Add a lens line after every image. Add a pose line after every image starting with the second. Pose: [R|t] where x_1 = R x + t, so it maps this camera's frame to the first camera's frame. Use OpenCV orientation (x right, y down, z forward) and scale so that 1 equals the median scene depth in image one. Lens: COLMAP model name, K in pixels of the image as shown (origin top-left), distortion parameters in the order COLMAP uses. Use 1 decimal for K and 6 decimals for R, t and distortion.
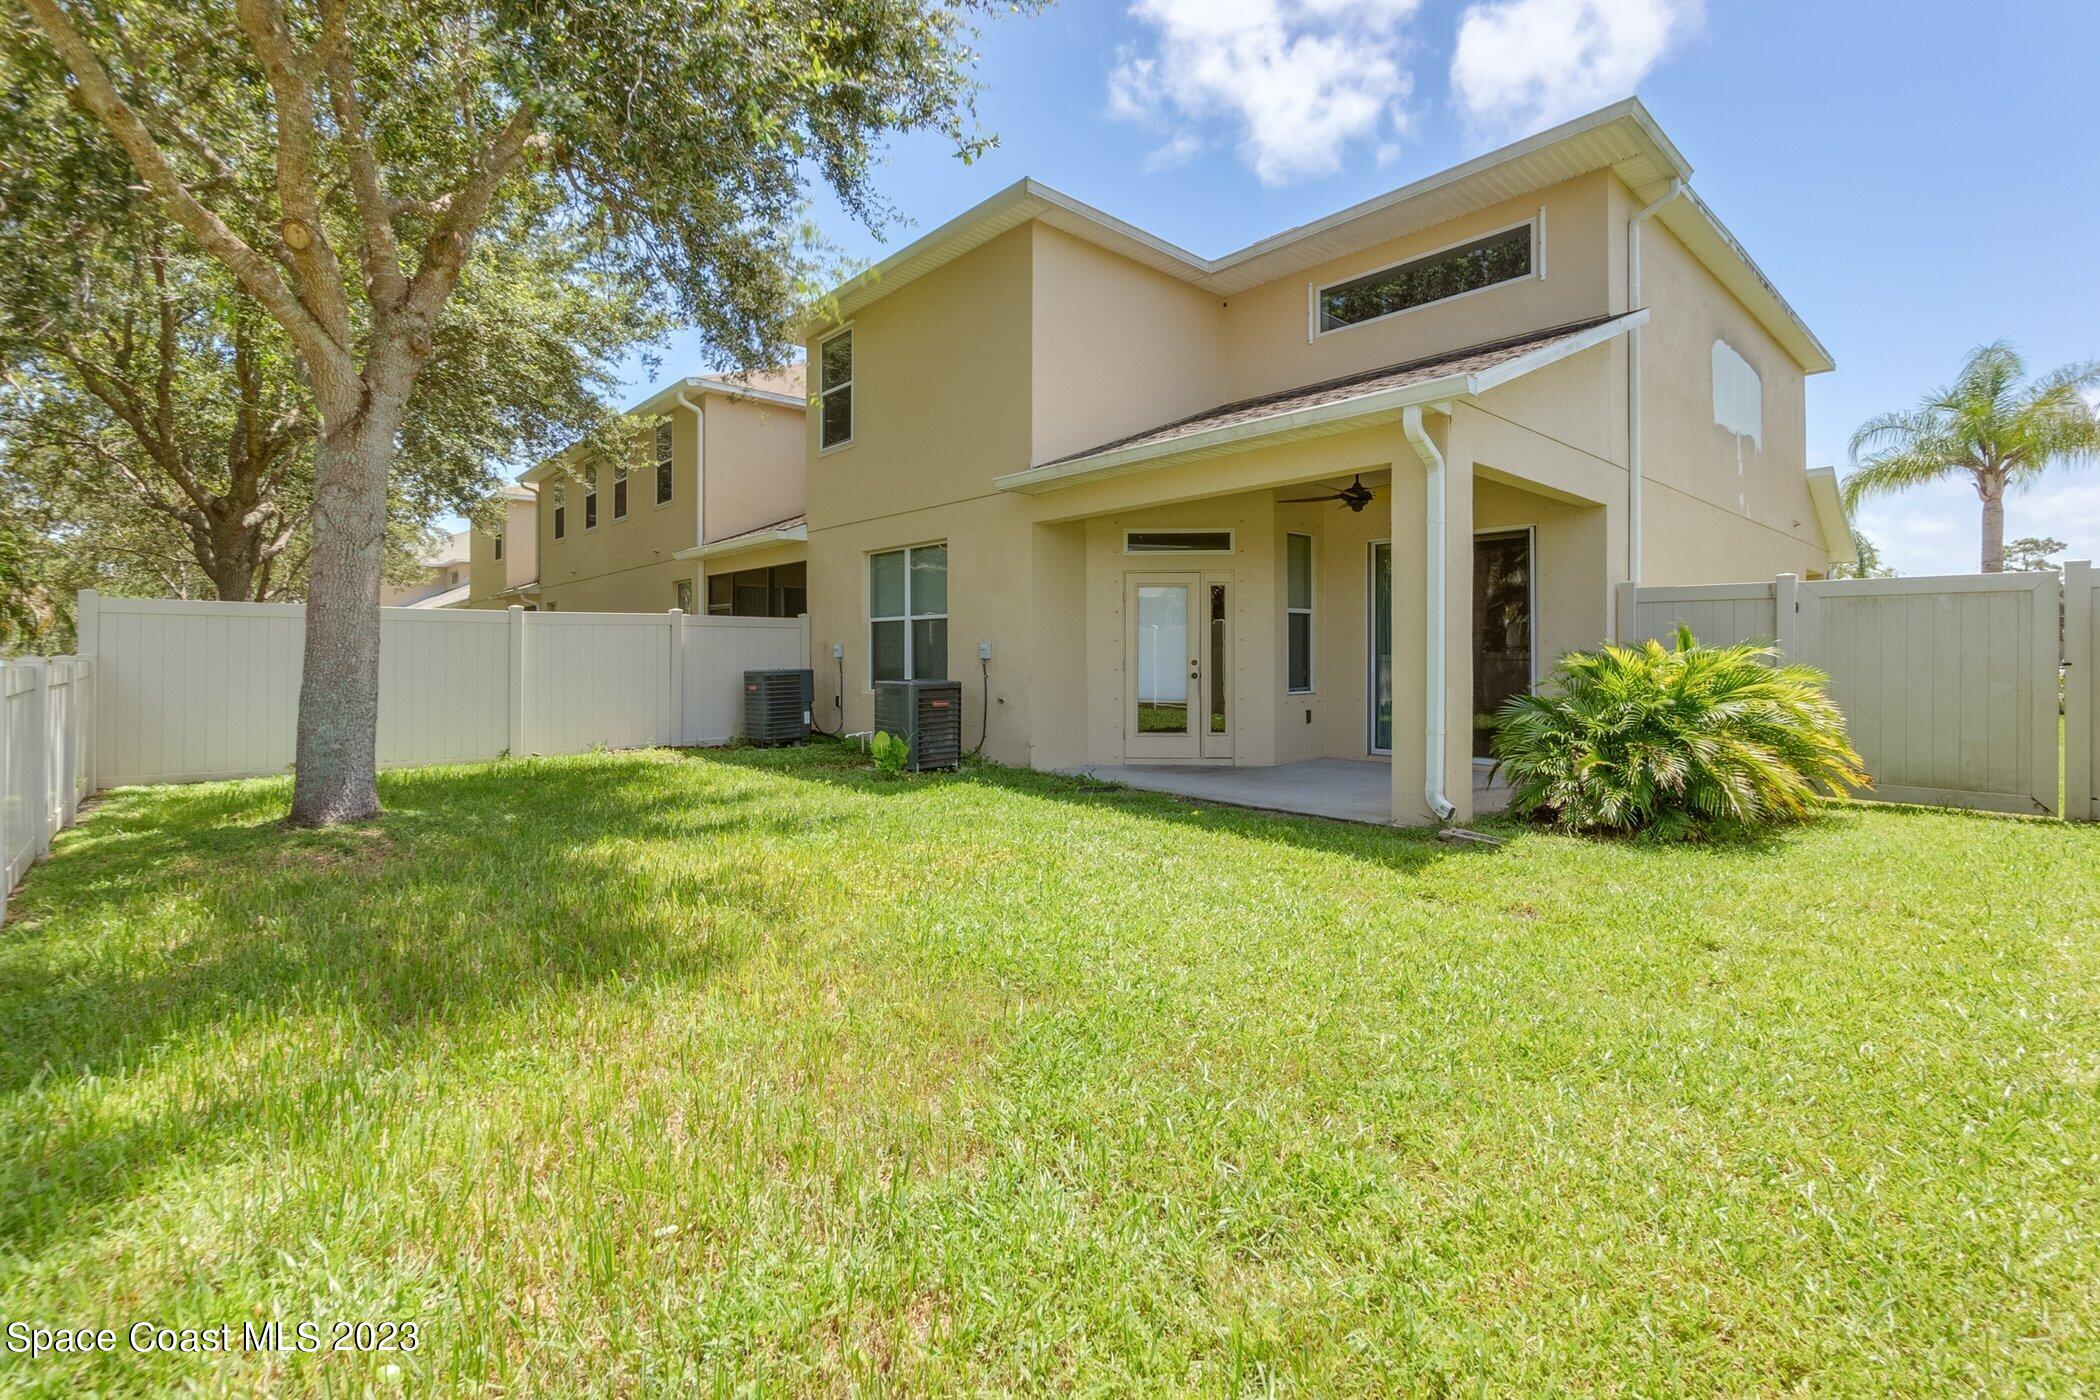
lens RADIAL K [[914.5, 0, 1046.4], [0, 914.5, 685.0], [0, 0, 1]] dist [-0.004723, -0.000060]
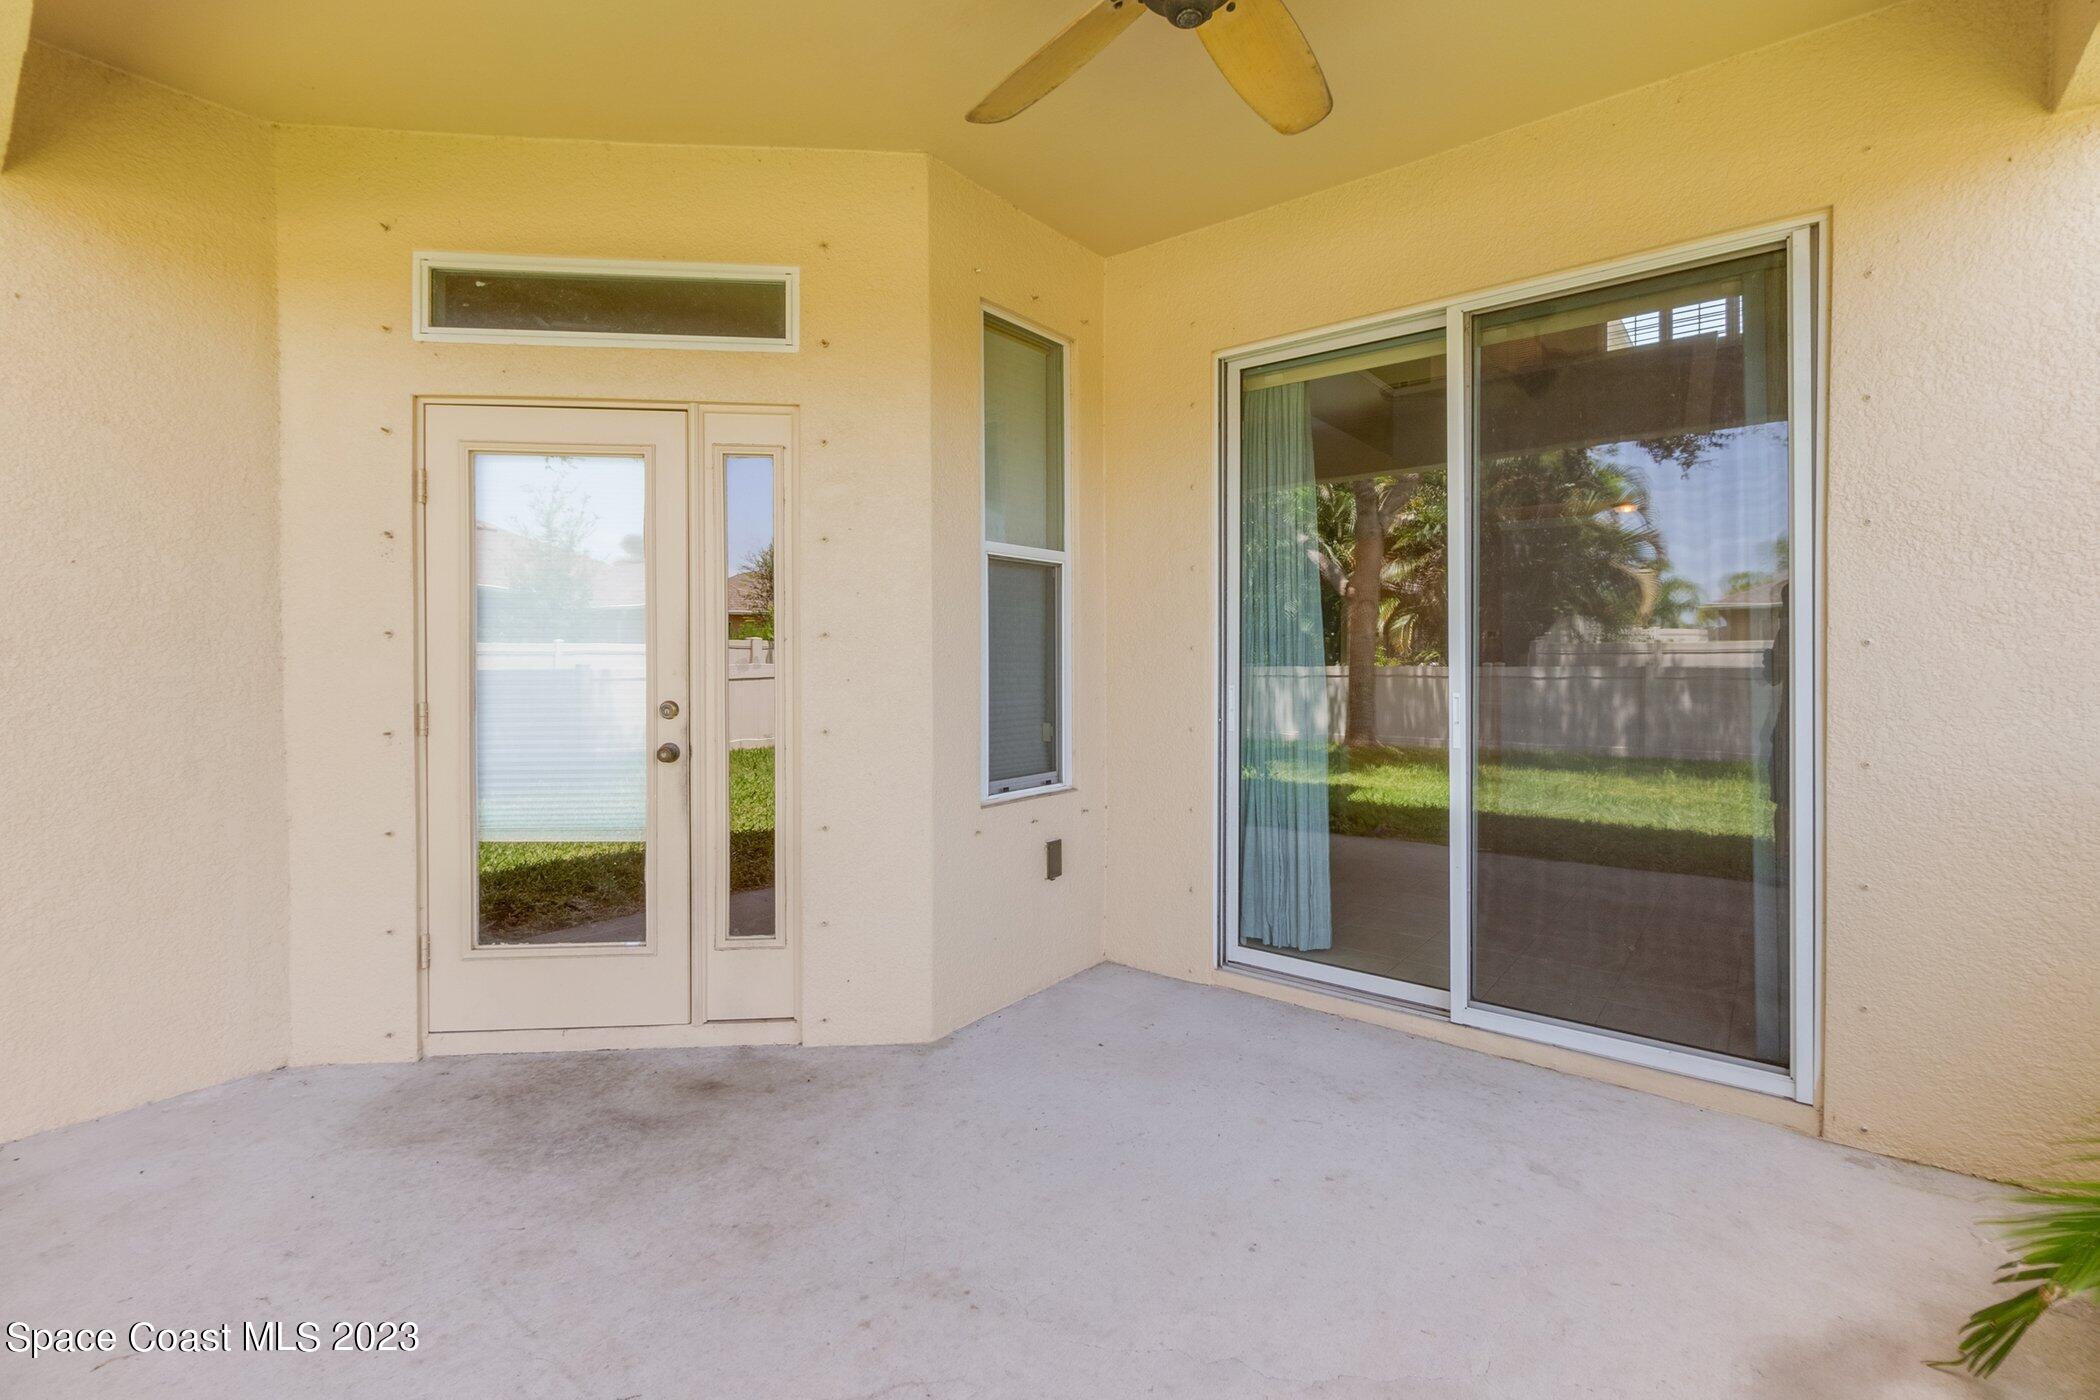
lens RADIAL K [[914.5, 0, 1046.4], [0, 914.5, 685.0], [0, 0, 1]] dist [-0.004723, -0.000060]
pose [[0.987678, -0.003641, 0.156459, 0.231659], [0.004858, 0.999961, -0.007393, -0.028970], [-0.156426, 0.008062, 0.987657, 0.662571]]
